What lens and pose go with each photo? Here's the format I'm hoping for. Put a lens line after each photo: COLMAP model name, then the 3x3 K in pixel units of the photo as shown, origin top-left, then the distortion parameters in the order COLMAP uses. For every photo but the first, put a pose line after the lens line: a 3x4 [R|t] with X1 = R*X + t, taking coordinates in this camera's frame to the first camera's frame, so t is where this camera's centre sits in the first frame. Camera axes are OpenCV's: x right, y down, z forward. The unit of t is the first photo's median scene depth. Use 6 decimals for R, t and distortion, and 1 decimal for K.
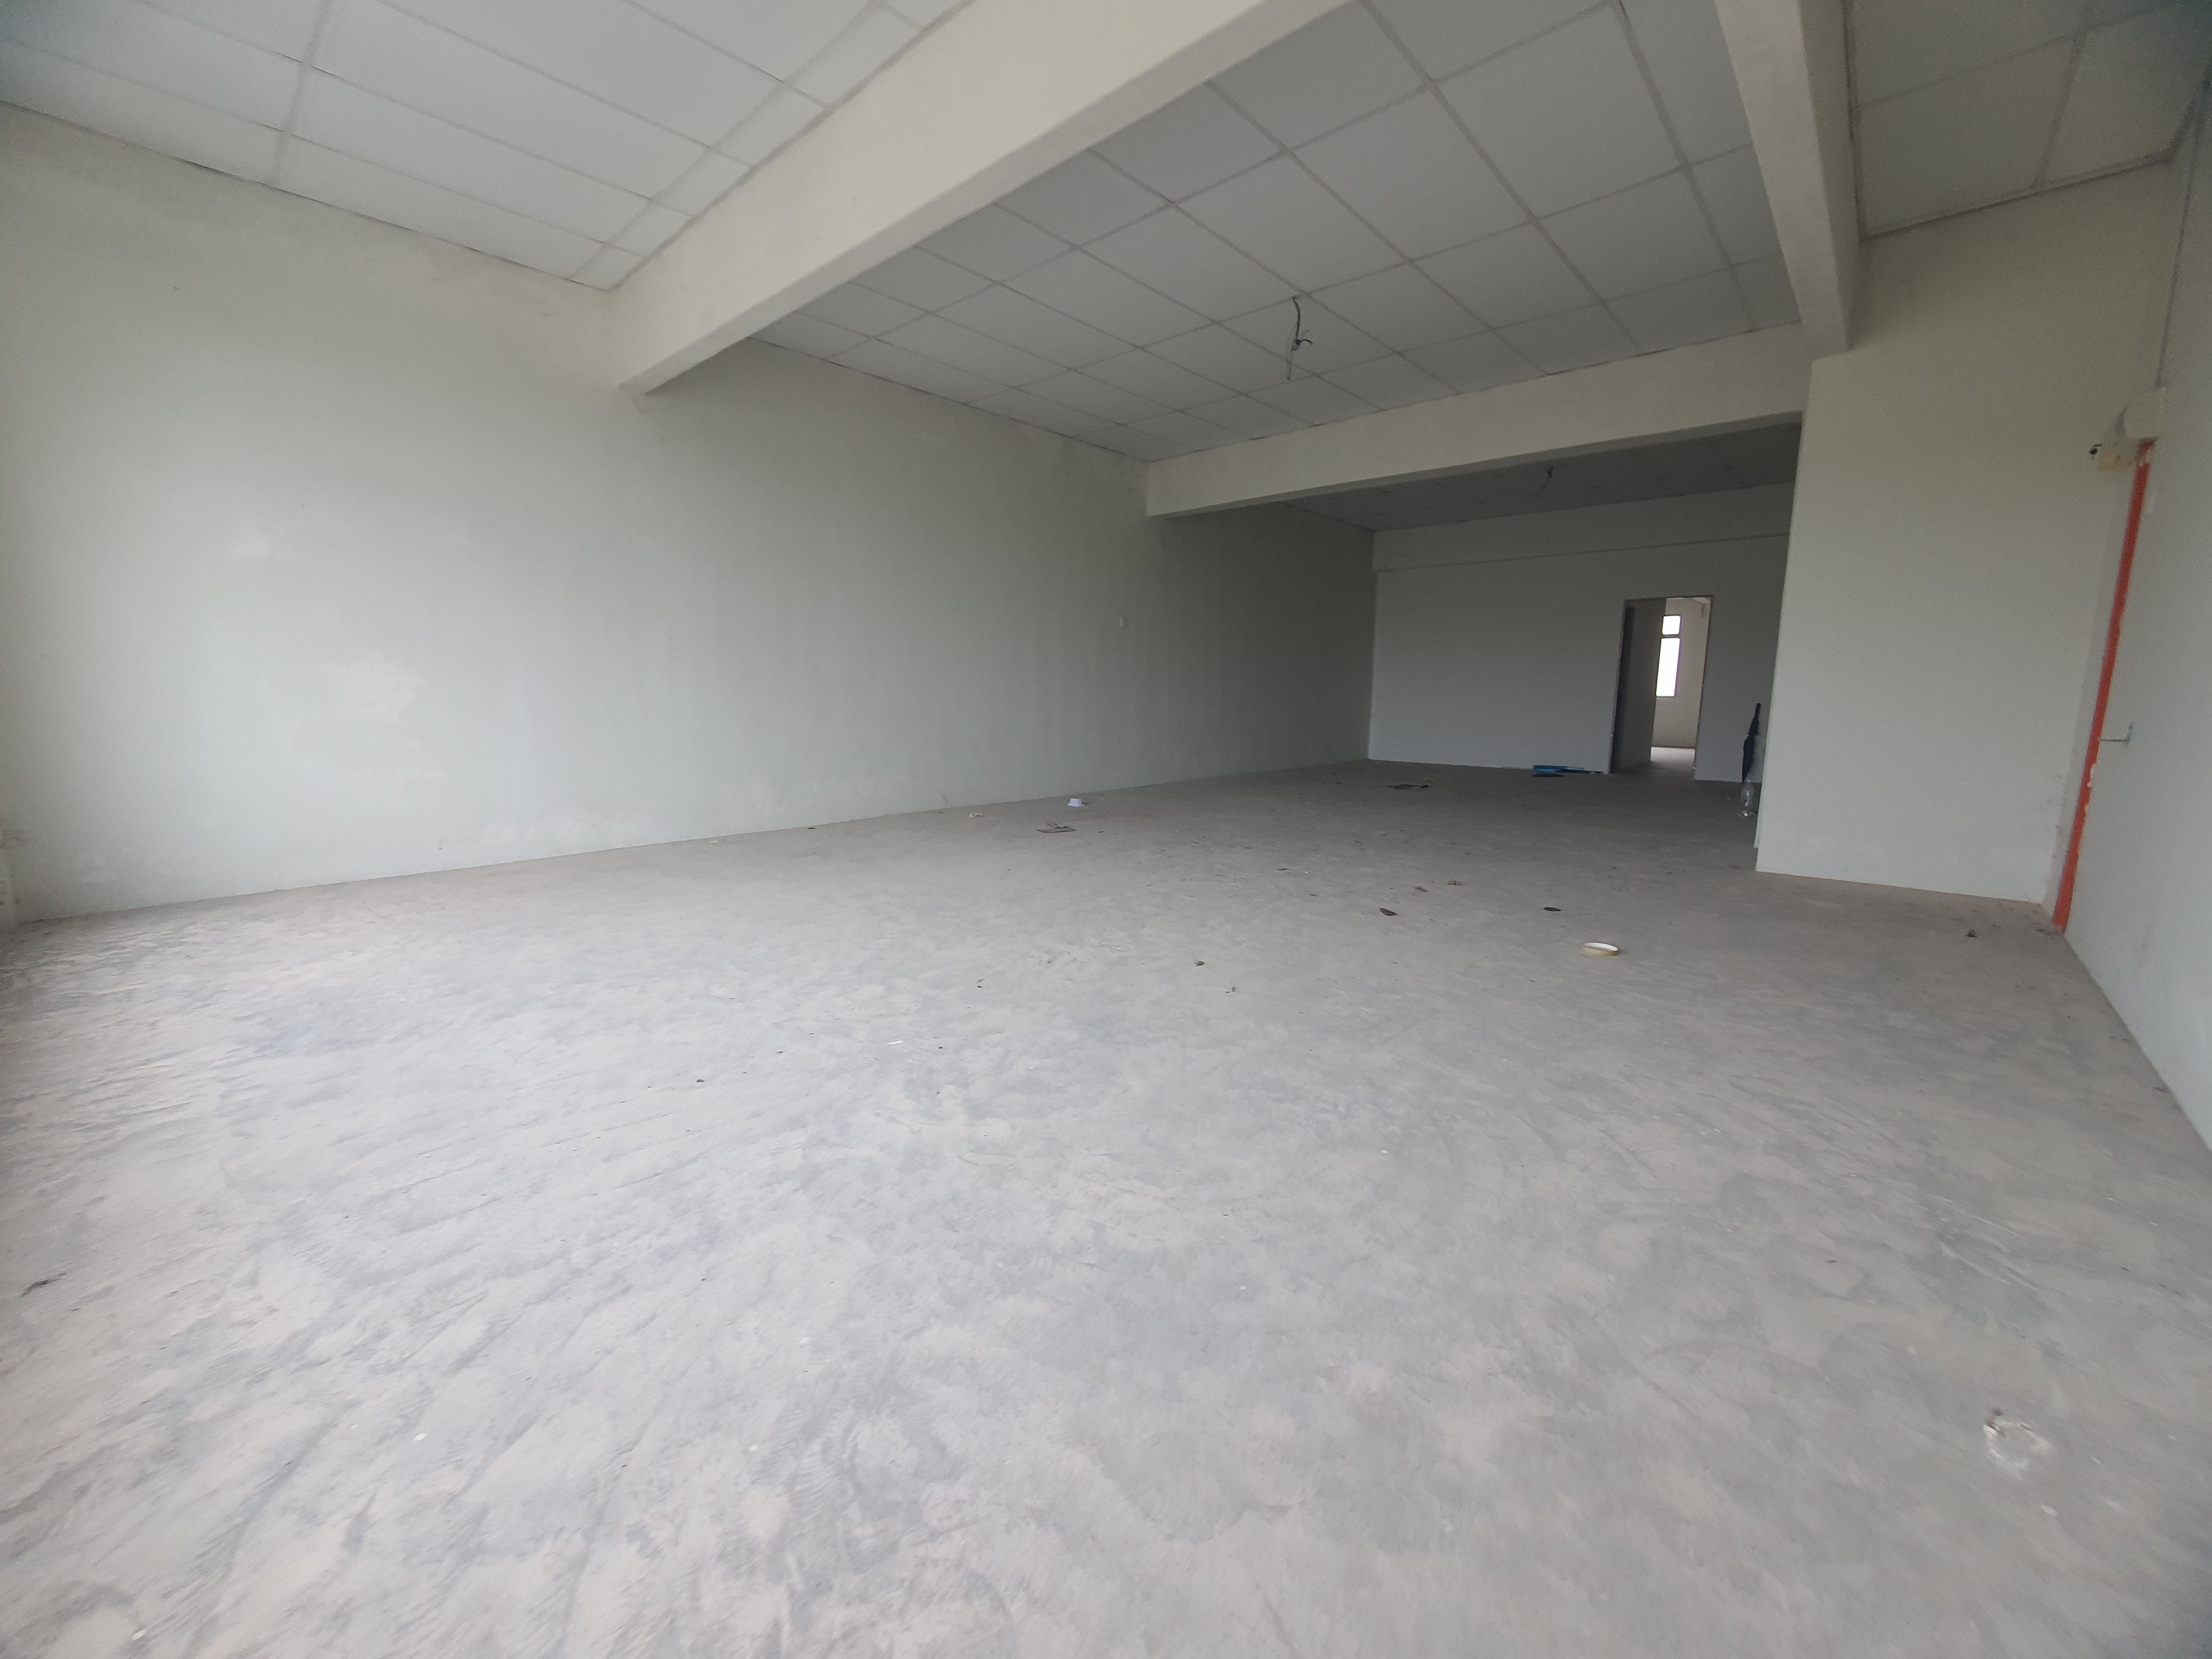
lens RADIAL K [[879.2, 0, 1113.1], [0, 879.2, 830.1], [0, 0, 1]] dist [0.001907, -0.002673]
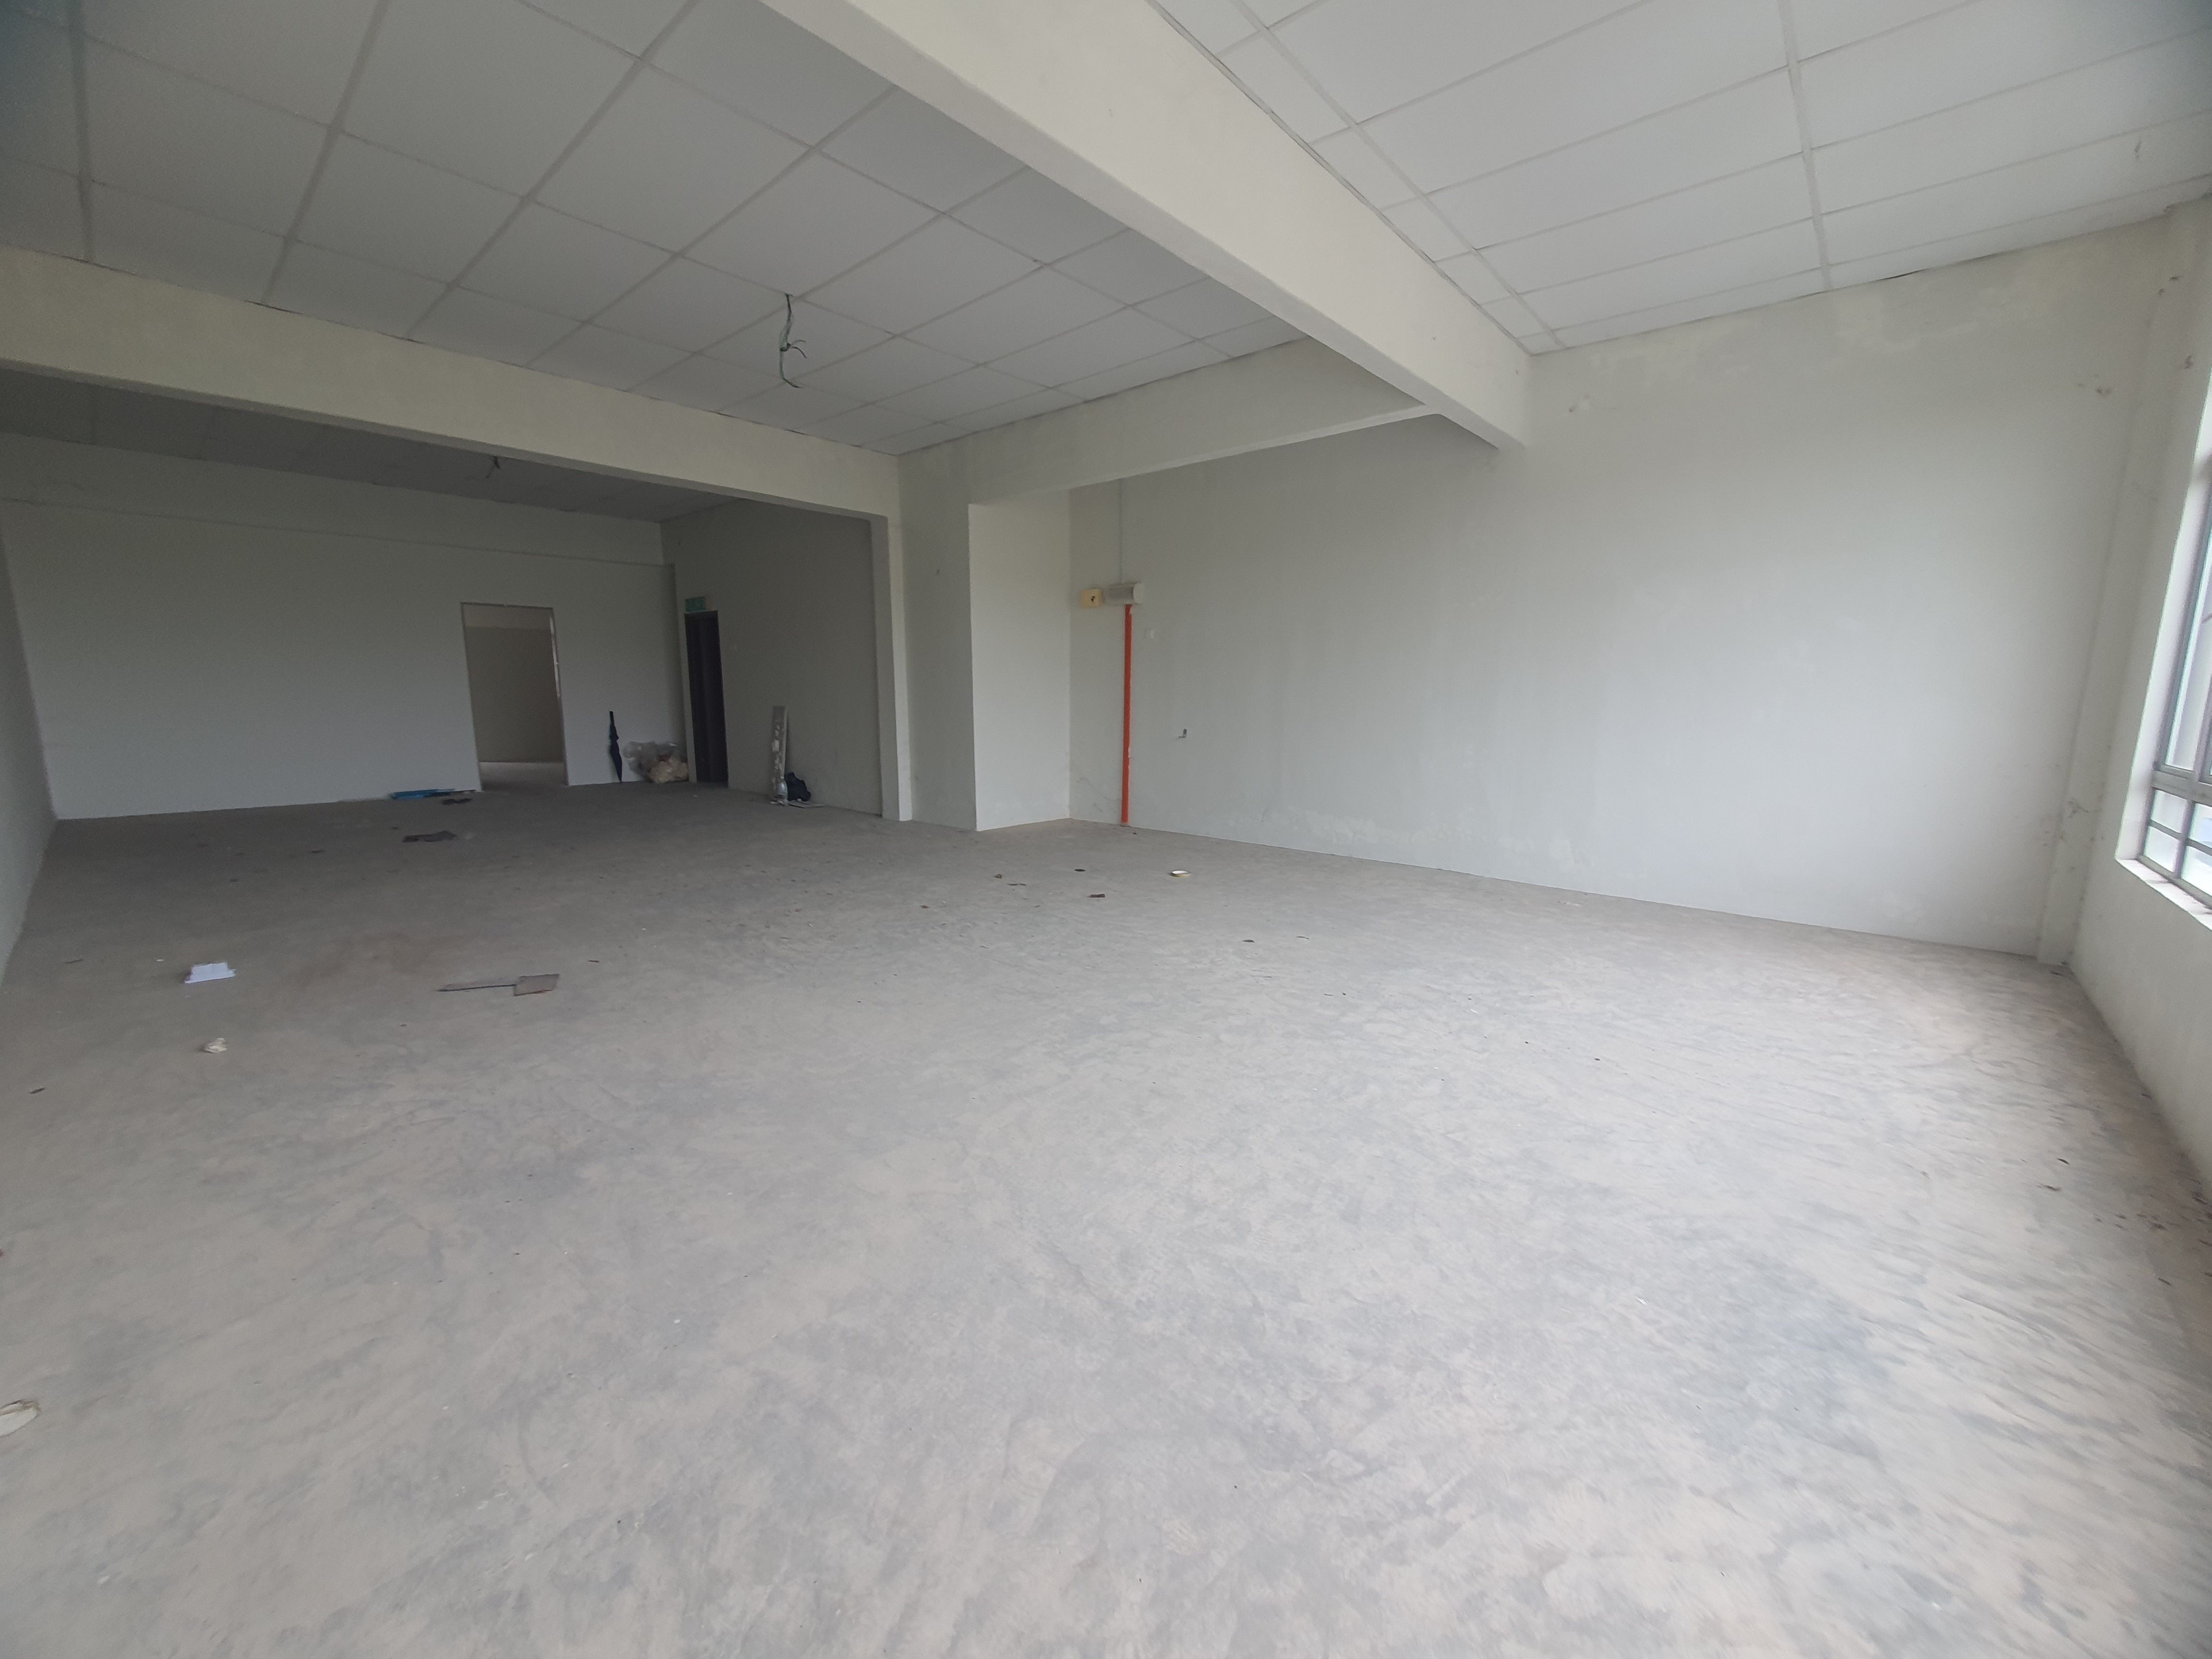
lens RADIAL K [[876.3, 0, 1110.1], [0, 876.3, 834.6], [0, 0, 1]] dist [-0.003068, -0.000023]
pose [[-0.001746, -0.172299, 0.985043, -1.689744], [0.145828, 0.974471, 0.170708, -0.381152], [-0.989308, 0.143945, 0.023425, 1.616234]]
